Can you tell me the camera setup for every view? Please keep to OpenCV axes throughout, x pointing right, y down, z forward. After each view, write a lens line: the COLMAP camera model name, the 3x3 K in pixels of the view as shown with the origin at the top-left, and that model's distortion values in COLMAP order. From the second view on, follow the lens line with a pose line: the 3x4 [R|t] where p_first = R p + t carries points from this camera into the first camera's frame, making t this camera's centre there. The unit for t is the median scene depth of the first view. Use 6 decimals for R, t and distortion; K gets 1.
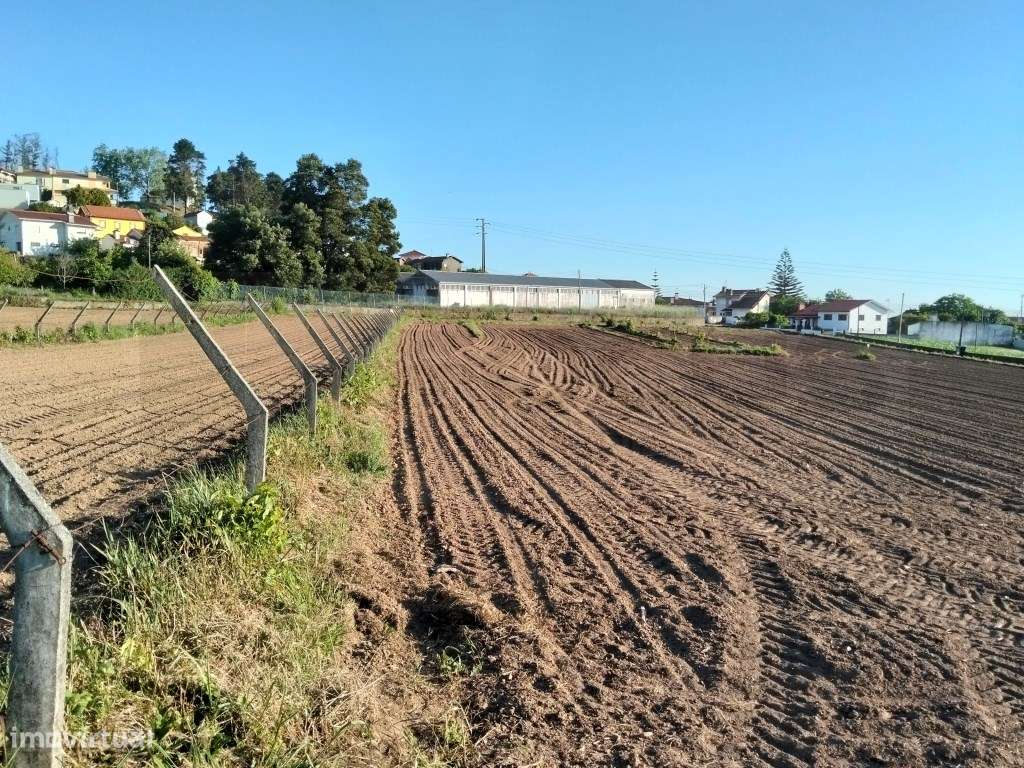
lens RADIAL K [[823.2, 0, 511.8], [0, 823.2, 399.4], [0, 0, 1]] dist [0.058490, -0.138016]
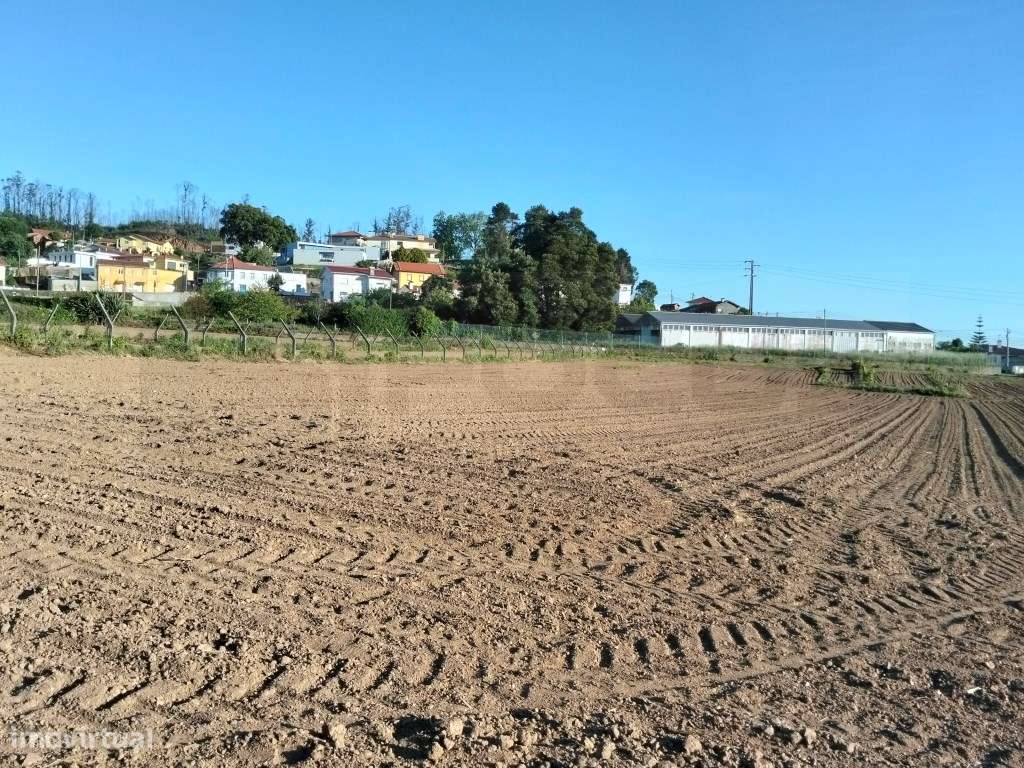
lens RADIAL K [[816.0, 0, 512.0], [0, 816.0, 384.0], [0, 0, 1]] dist [0.078624, -0.189843]
pose [[0.909363, 0.028955, -0.414994, 0.153314], [-0.062745, 0.995709, -0.068017, 0.011435], [0.411244, 0.087891, 0.907278, 0.022402]]
